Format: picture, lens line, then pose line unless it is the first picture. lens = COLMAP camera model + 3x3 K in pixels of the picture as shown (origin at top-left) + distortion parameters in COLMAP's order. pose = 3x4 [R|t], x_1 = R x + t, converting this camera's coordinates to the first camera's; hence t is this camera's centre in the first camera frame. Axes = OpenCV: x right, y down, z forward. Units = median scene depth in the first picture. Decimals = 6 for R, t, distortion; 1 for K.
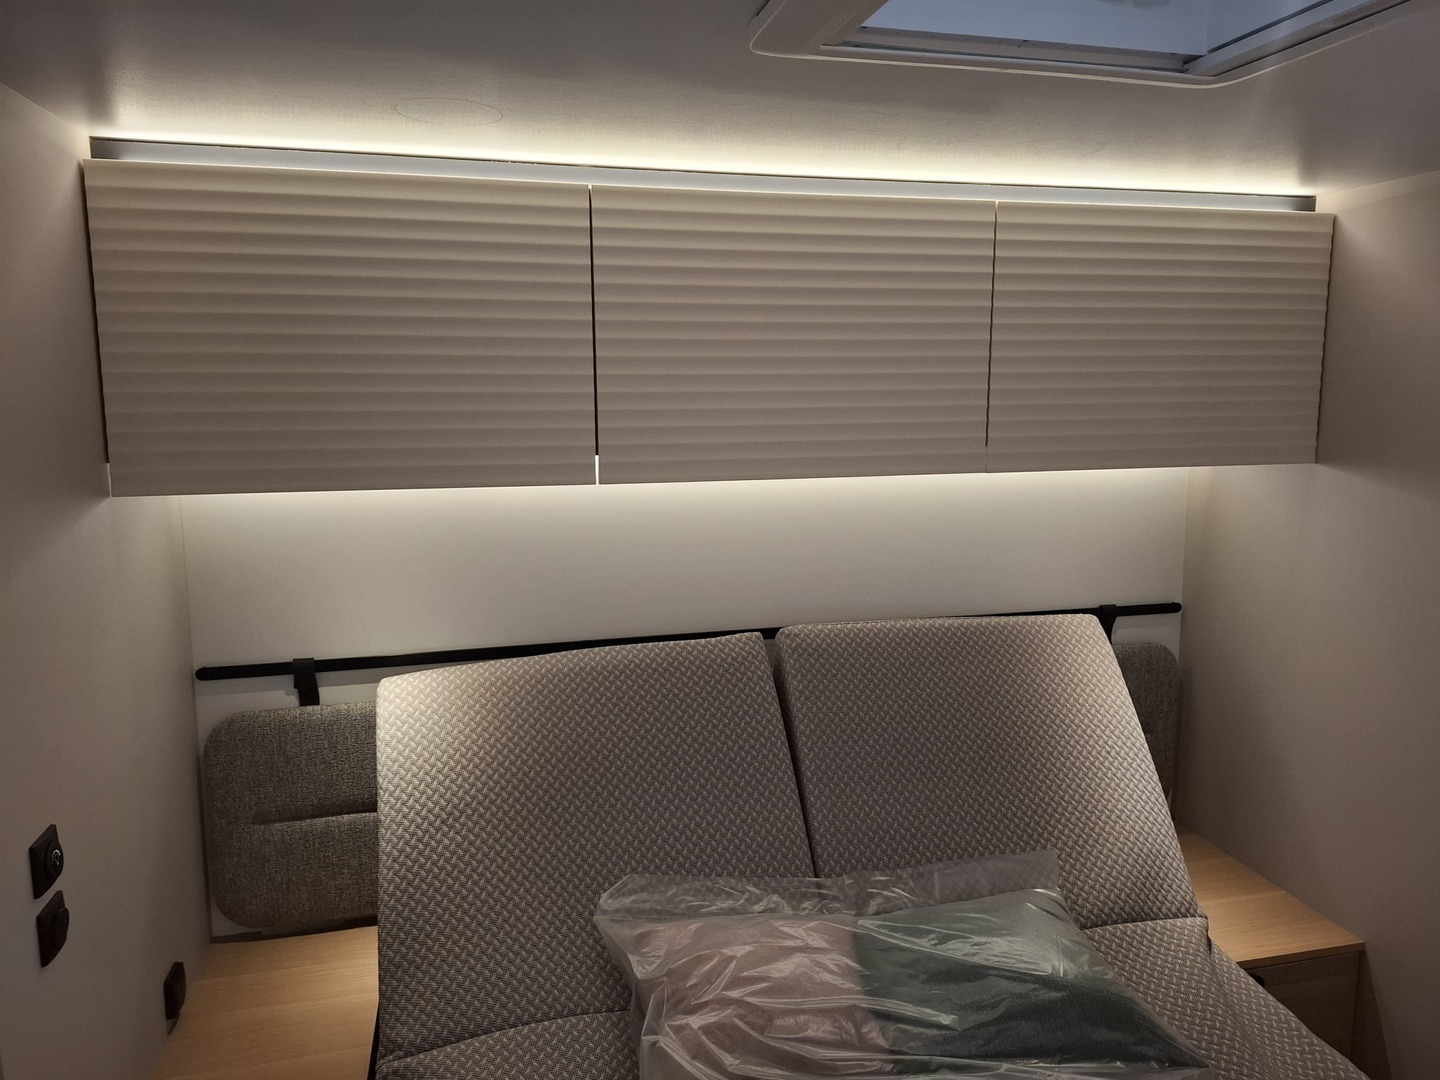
lens RADIAL K [[1008.7, 0, 726.1], [0, 1008.7, 532.8], [0, 0, 1]] dist [0.062178, -0.060648]
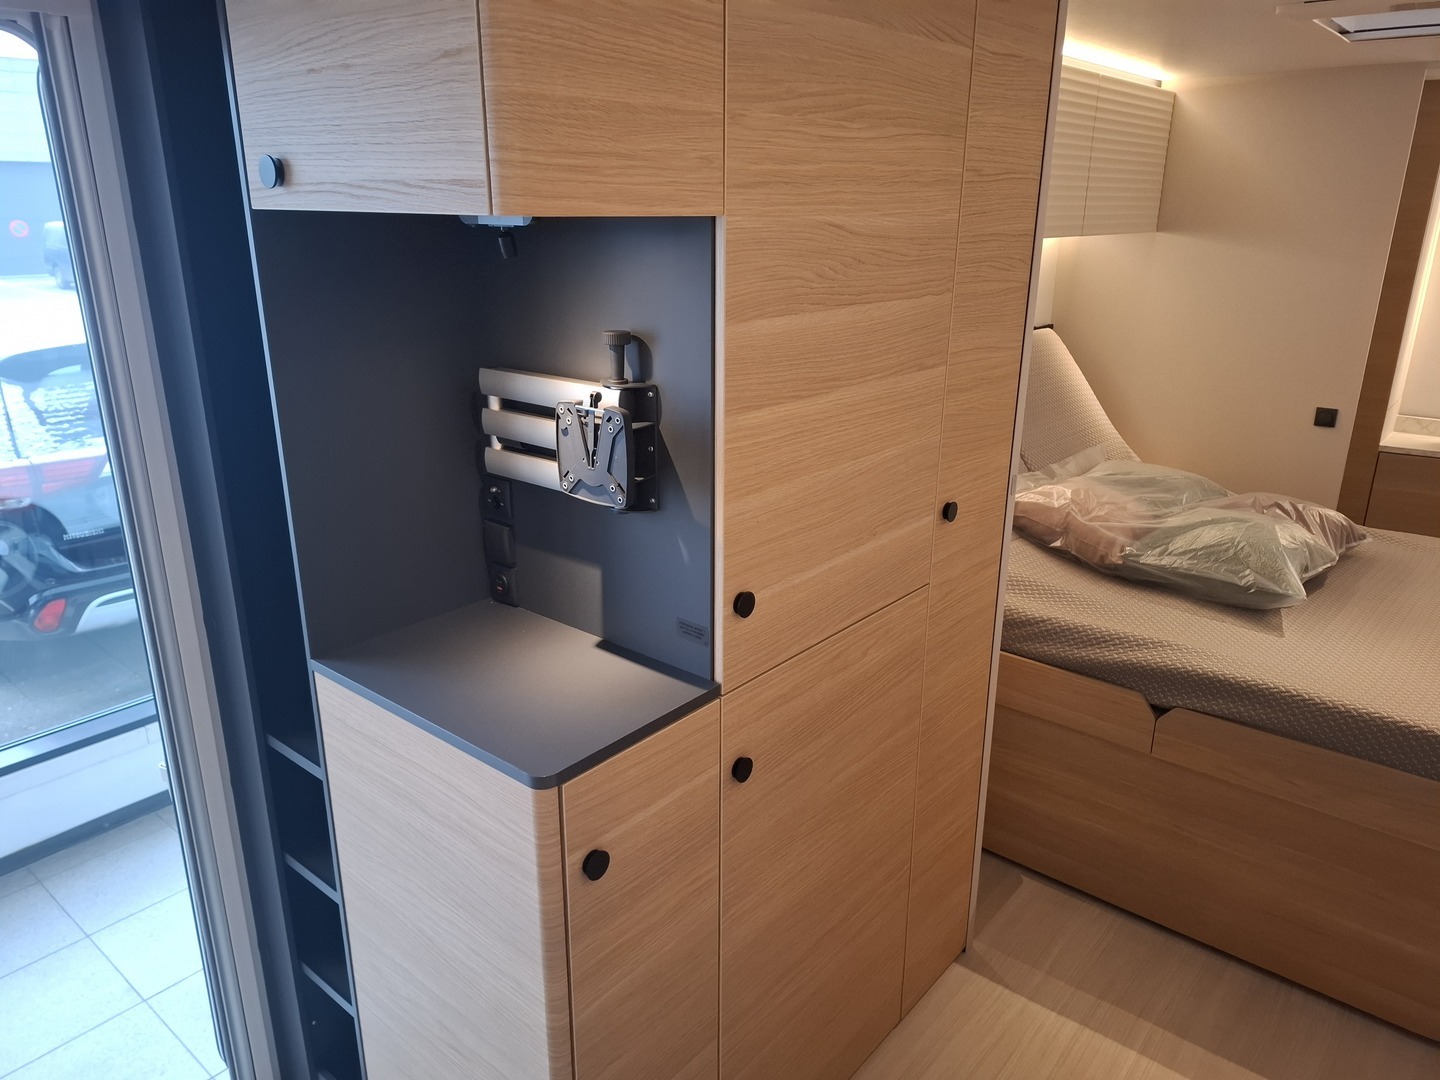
lens RADIAL K [[1008.7, 0, 726.1], [0, 1008.7, 532.8], [0, 0, 1]] dist [0.062178, -0.060648]
pose [[0.810025, -0.174021, 0.559979, -1.377490], [0.079065, 0.978643, 0.189755, 0.065220], [-0.581040, -0.109432, 0.806484, -0.140703]]
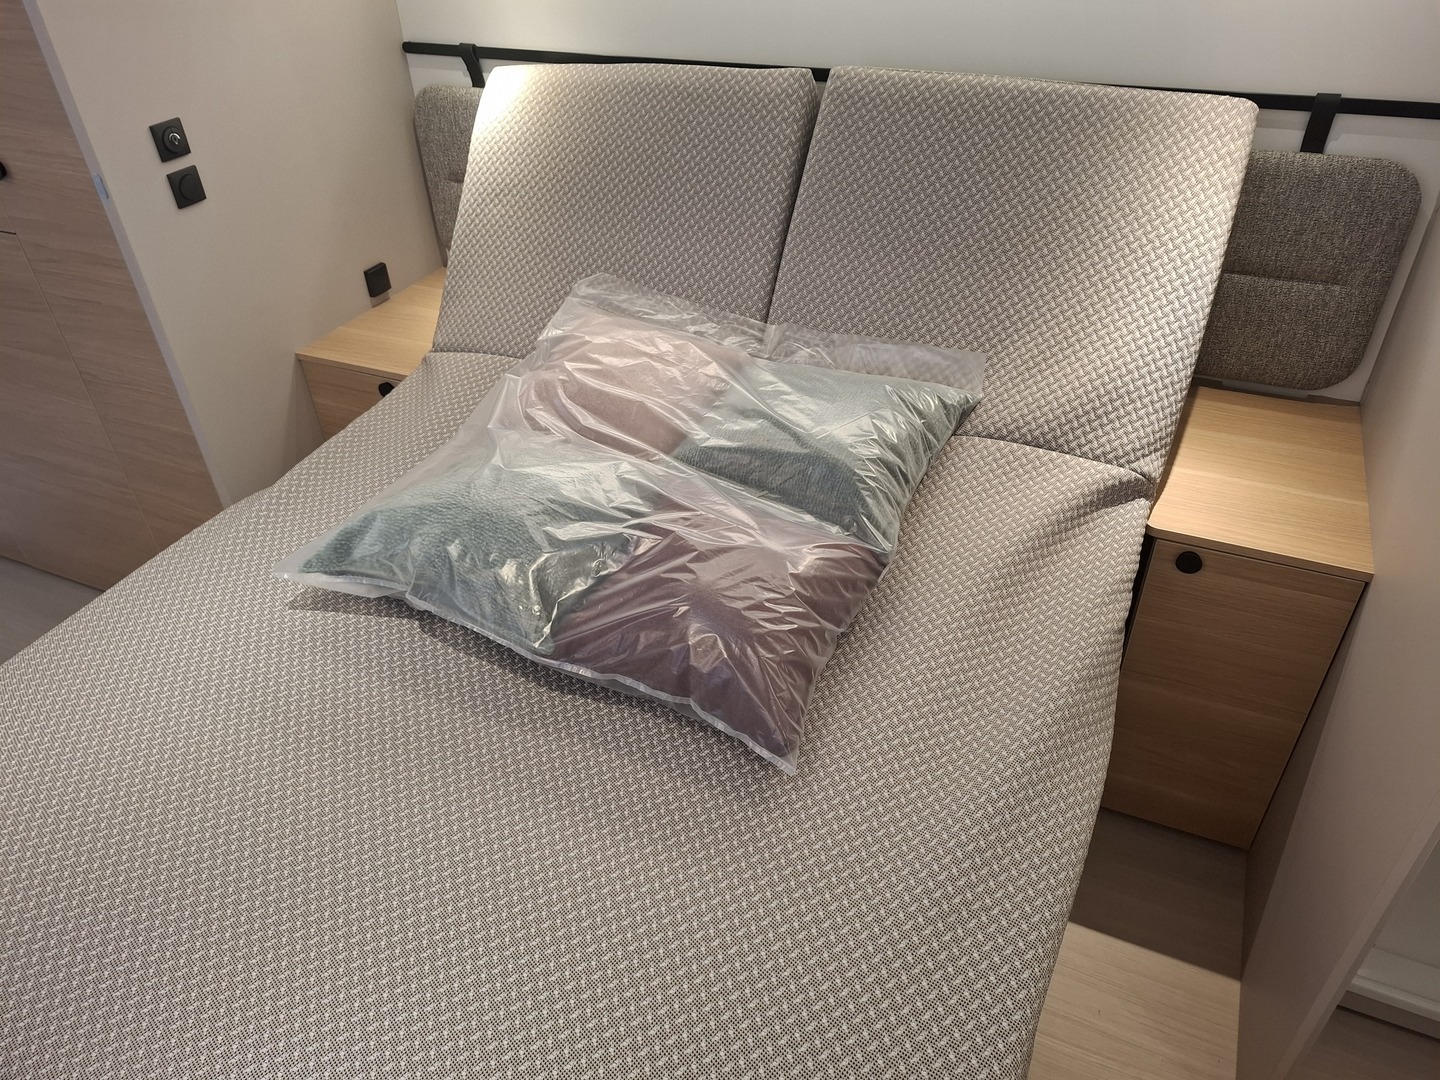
lens RADIAL K [[1008.7, 0, 726.1], [0, 1008.7, 532.8], [0, 0, 1]] dist [0.062178, -0.060648]
pose [[0.780828, 0.349960, -0.517529, 0.654674], [-0.060179, 0.866662, 0.495253, 0.008383], [0.621841, -0.355563, 0.697774, 0.147819]]
